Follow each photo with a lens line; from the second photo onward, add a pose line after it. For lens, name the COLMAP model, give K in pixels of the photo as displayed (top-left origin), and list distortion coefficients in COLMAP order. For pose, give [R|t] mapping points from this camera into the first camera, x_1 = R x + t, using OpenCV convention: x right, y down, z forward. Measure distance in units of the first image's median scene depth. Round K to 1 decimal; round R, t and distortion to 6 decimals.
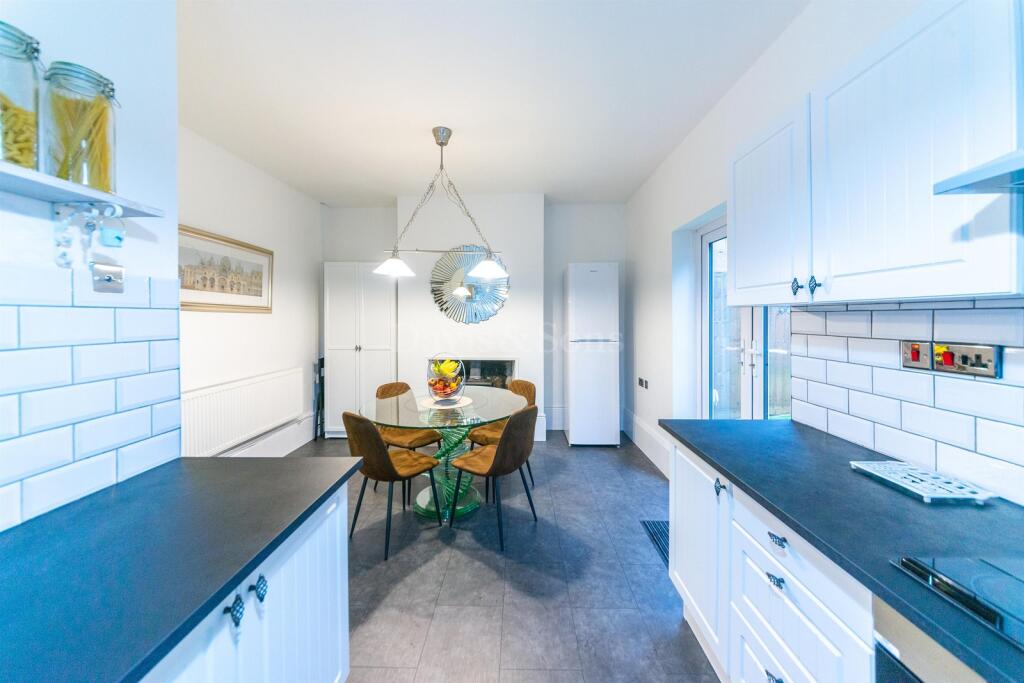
lens RADIAL K [[355.8, 0, 514.2], [0, 355.8, 318.9], [0, 0, 1]] dist [-0.000532, 0.000006]
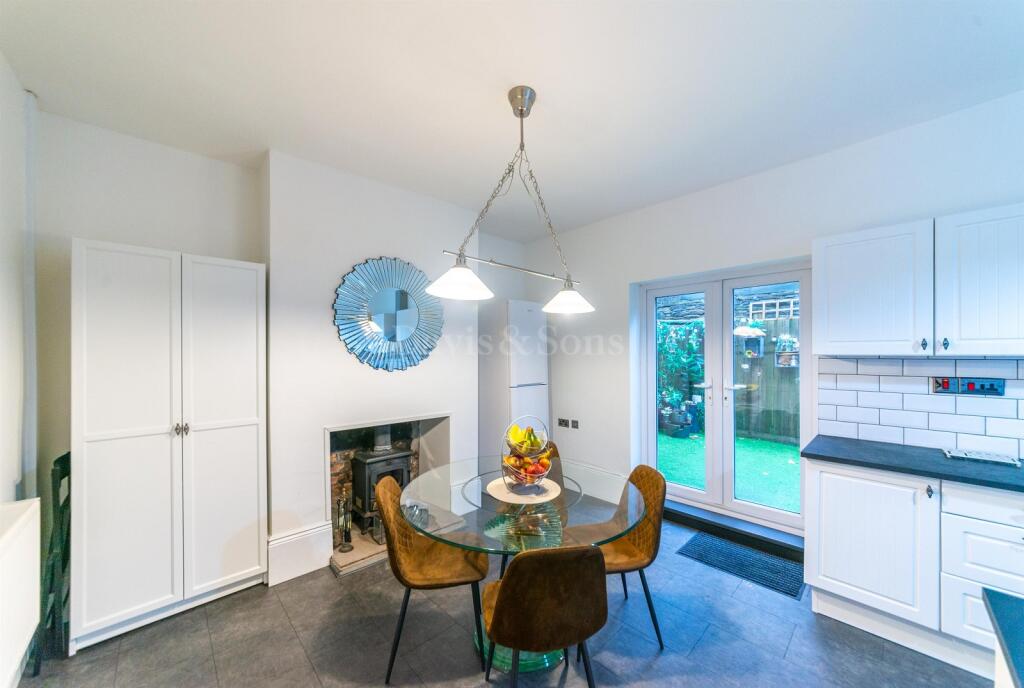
lens RADIAL K [[367.3, 0, 511.1], [0, 367.3, 354.4], [0, 0, 1]] dist [0.000100, -0.000030]
pose [[0.722148, -0.000713, 0.691738, -1.271755], [0.005425, 0.999975, -0.004633, -0.041144], [-0.691717, 0.007099, 0.722134, 0.905320]]
